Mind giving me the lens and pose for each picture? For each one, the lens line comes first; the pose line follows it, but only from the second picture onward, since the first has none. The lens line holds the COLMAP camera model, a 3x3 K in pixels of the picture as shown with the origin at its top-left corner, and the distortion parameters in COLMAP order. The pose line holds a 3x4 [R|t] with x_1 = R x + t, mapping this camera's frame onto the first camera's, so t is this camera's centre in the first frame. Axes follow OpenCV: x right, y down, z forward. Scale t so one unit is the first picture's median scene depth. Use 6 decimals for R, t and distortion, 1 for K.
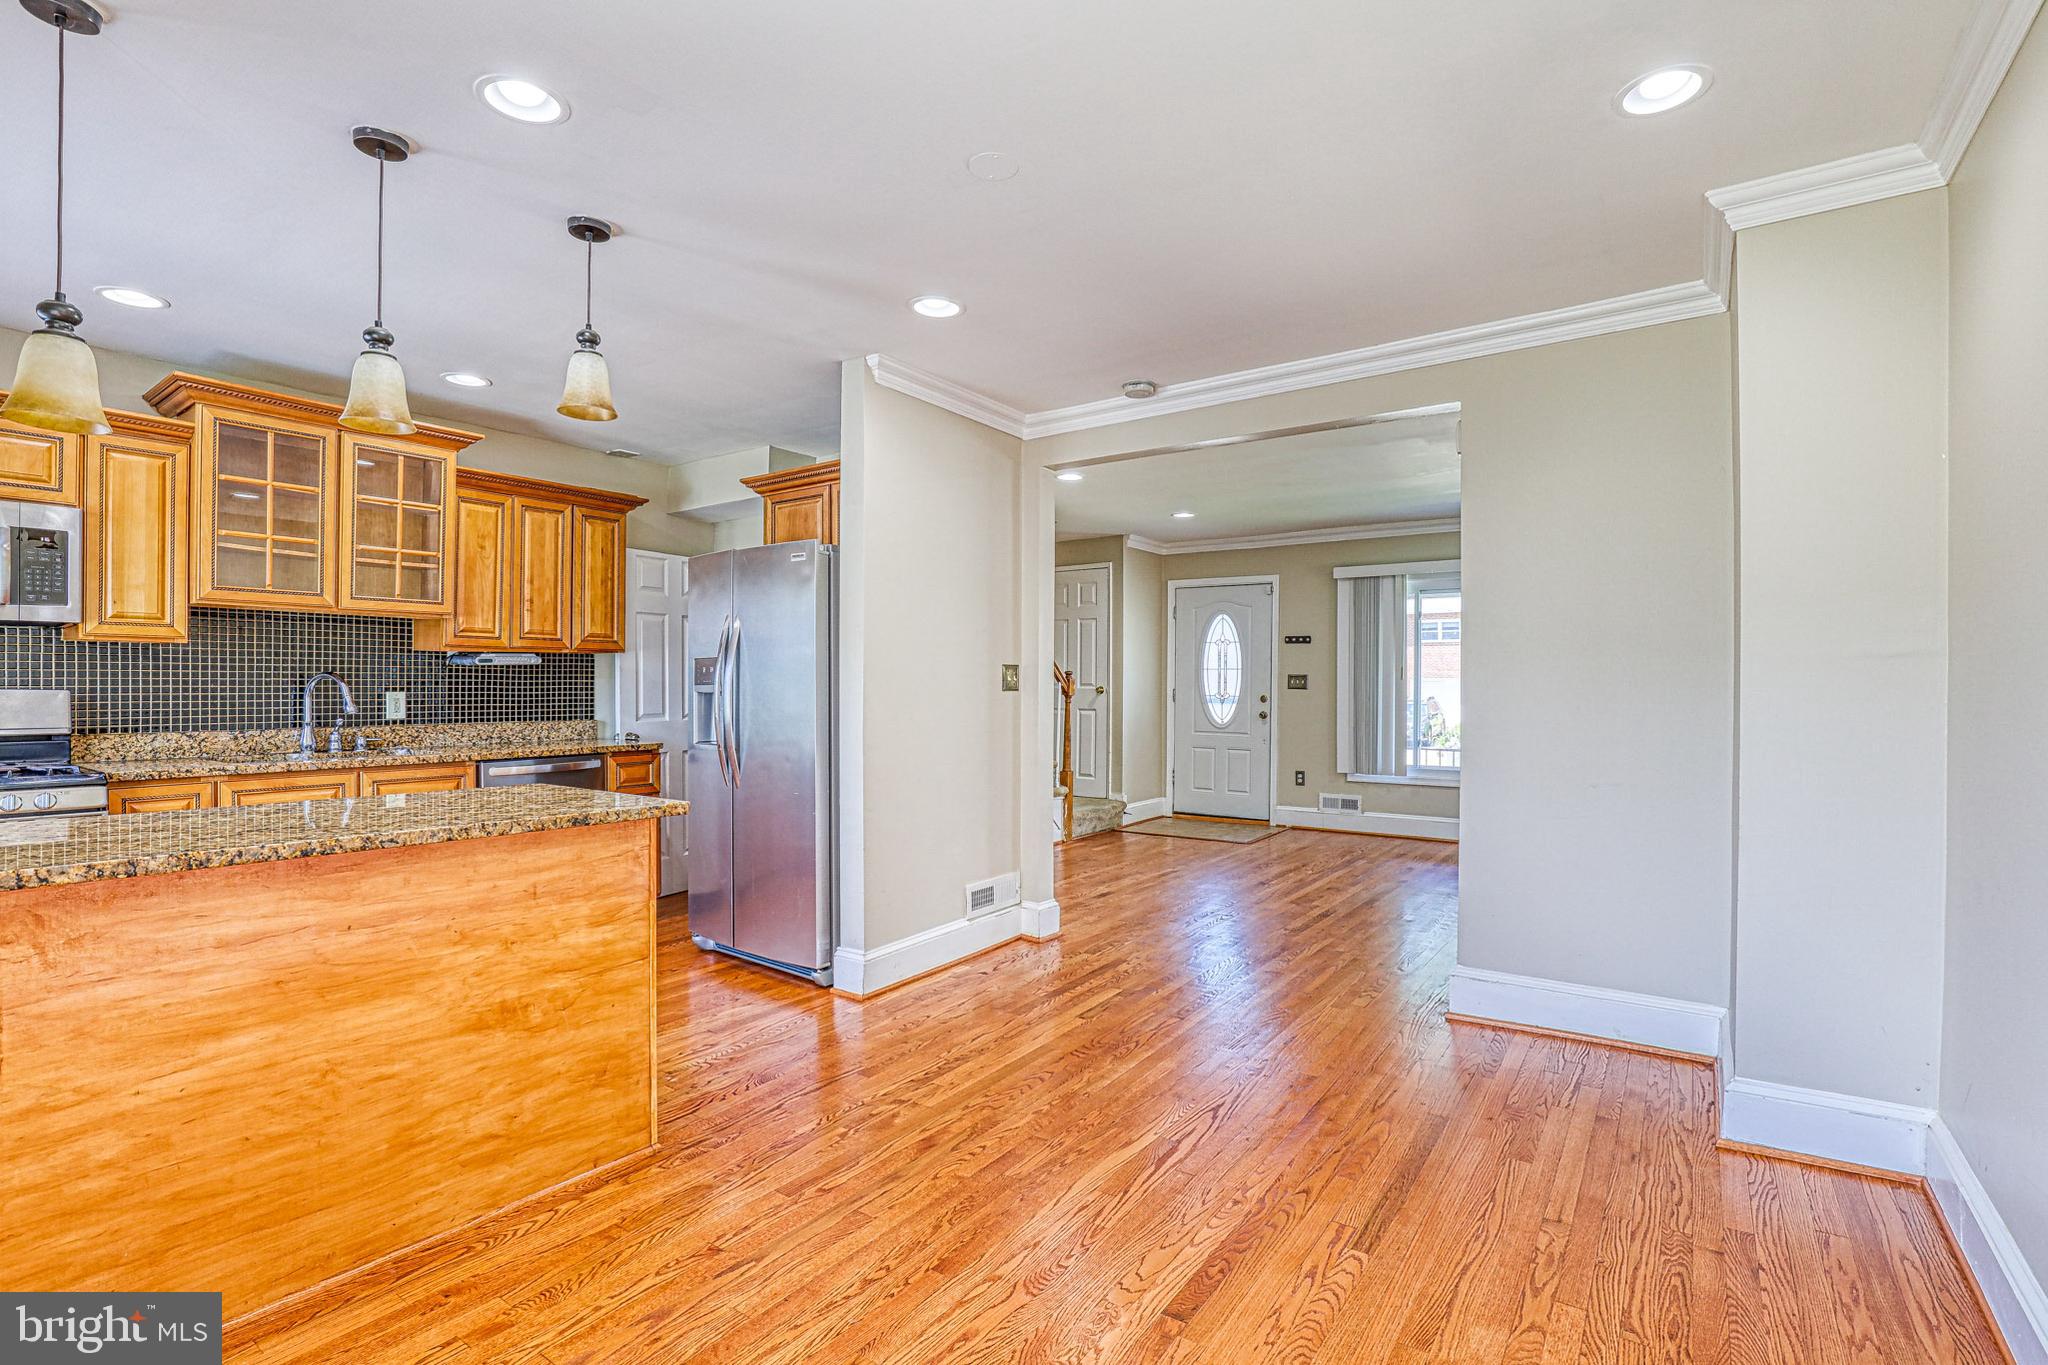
lens RADIAL K [[946.2, 0, 1059.0], [0, 946.2, 699.5], [0, 0, 1]] dist [-0.032169, 0.005999]
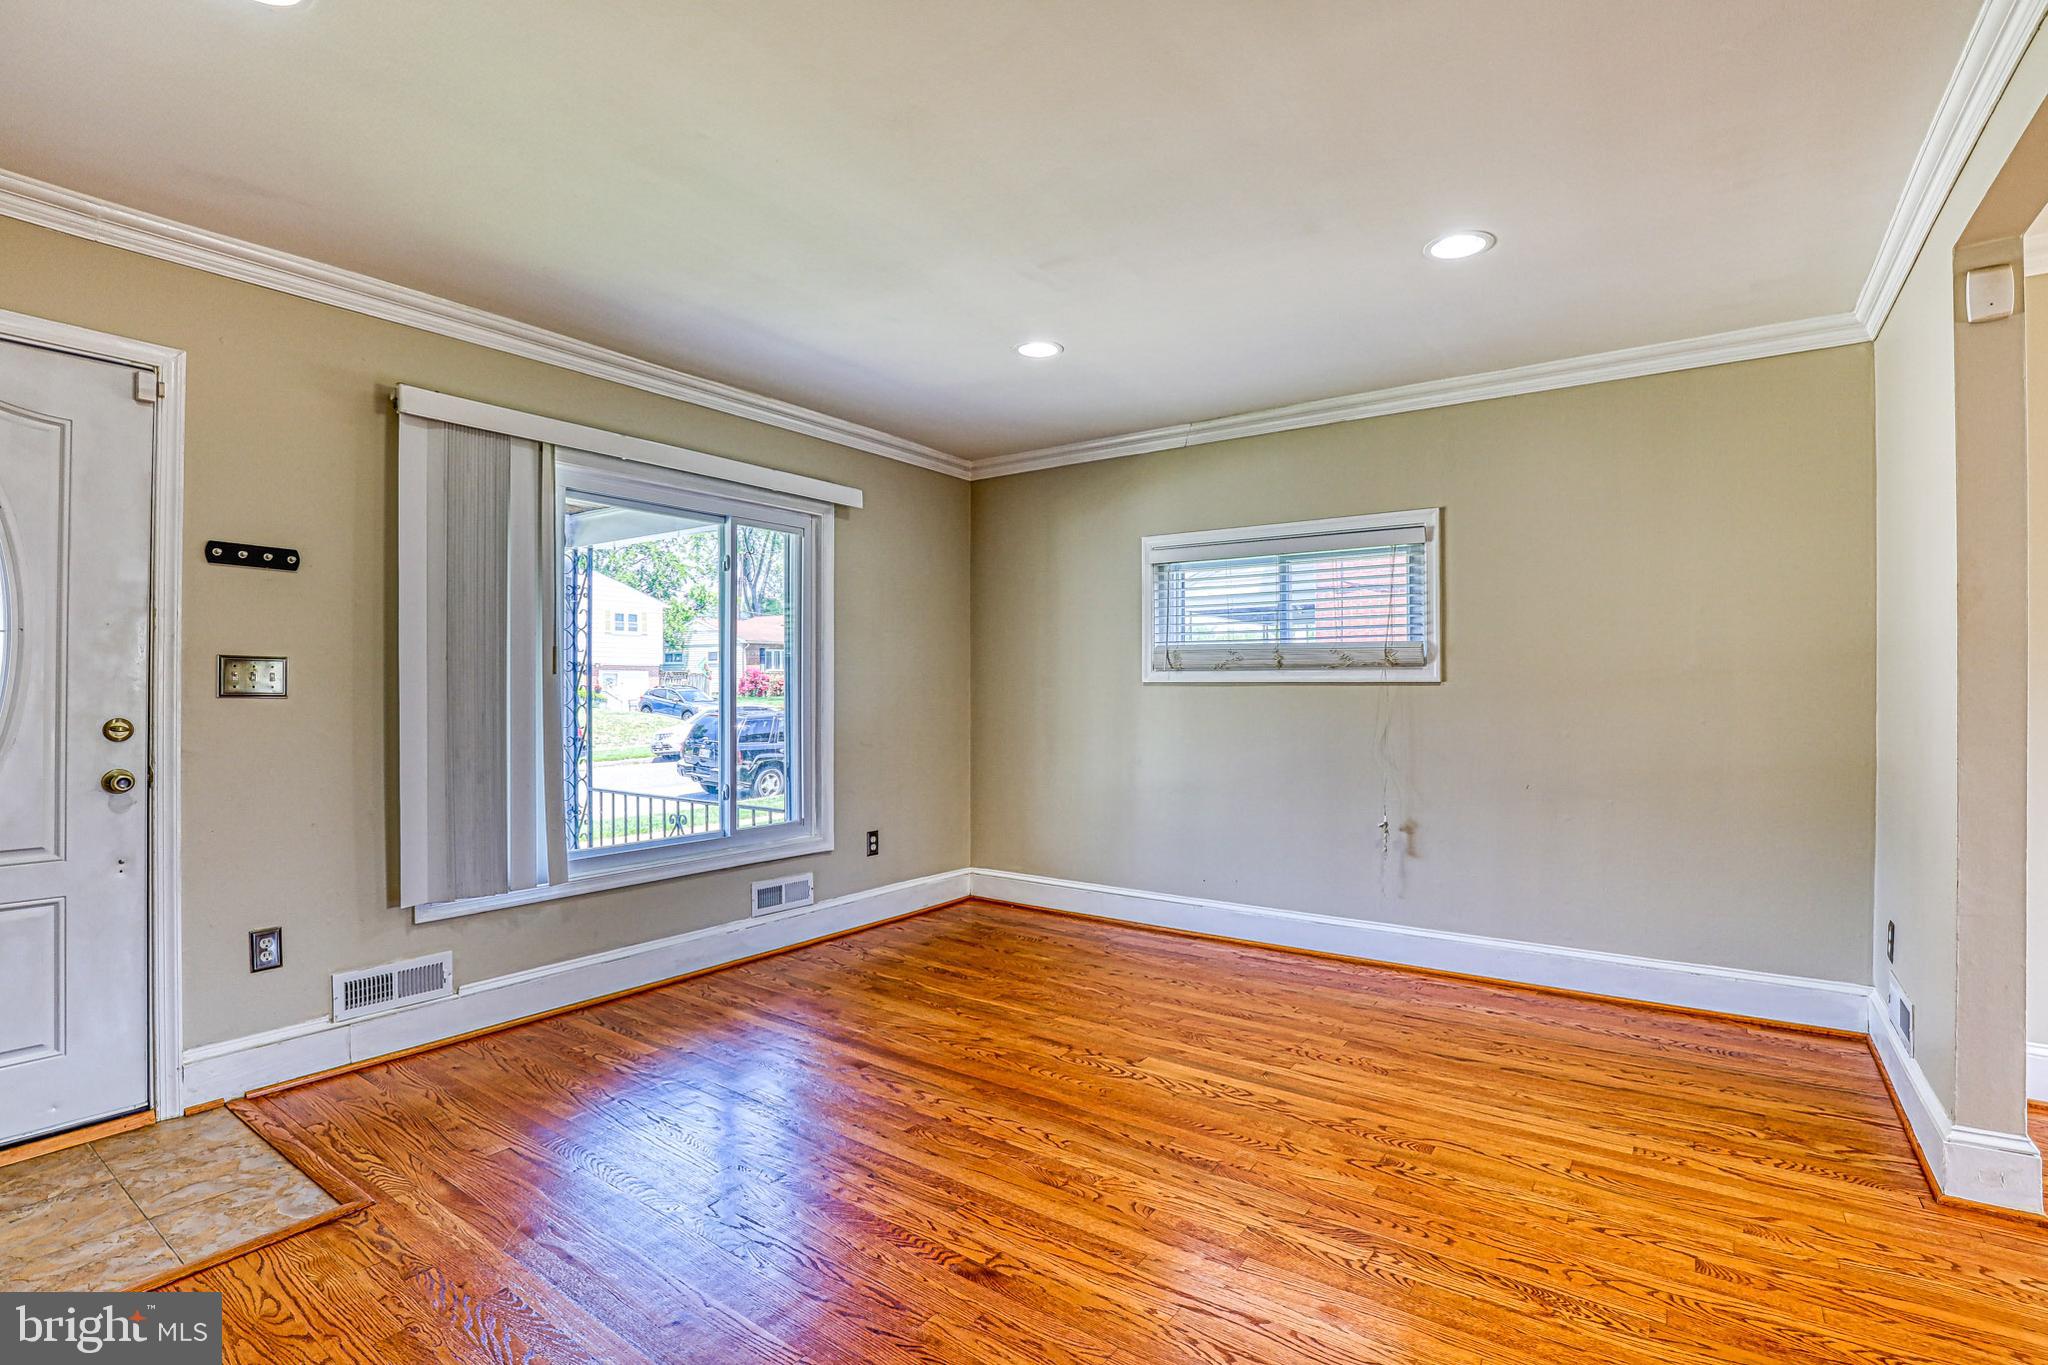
lens RADIAL K [[946.2, 0, 1041.2], [0, 946.2, 697.3], [0, 0, 1]] dist [-0.032169, 0.005999]
pose [[0.024678, -0.010343, 0.999642, -0.167353], [0.015269, 0.999834, 0.009968, -0.020291], [-0.999579, 0.015017, 0.024832, 1.411398]]
